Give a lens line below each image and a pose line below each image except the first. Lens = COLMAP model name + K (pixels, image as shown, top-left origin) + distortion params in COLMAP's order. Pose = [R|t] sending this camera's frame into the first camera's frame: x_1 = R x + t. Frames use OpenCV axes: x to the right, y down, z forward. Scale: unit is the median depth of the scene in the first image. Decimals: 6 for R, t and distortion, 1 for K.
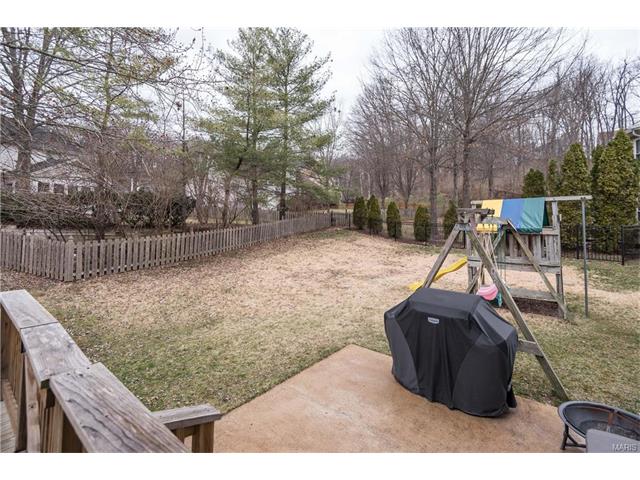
lens RADIAL K [[301.3, 0, 321.7], [0, 301.3, 212.0], [0, 0, 1]] dist [-0.000234, -0.000139]
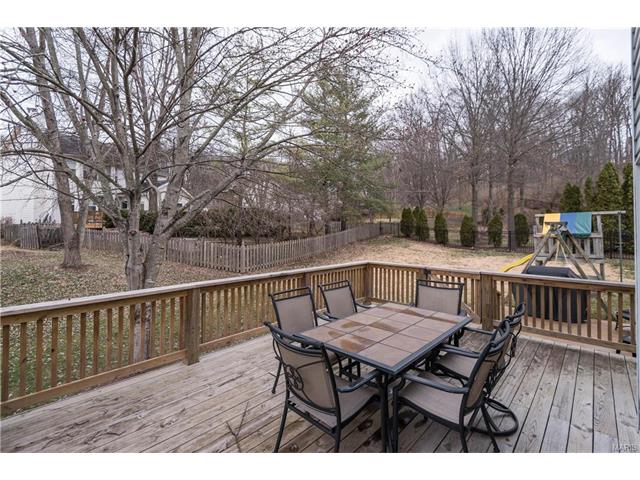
lens RADIAL K [[299.7, 0, 320.9], [0, 299.7, 223.7], [0, 0, 1]] dist [-0.000862, -0.000284]
pose [[0.998530, -0.010140, -0.053243, -0.388033], [0.010648, 0.999900, 0.009275, -0.016023], [0.053144, -0.009829, 0.998538, -0.407920]]
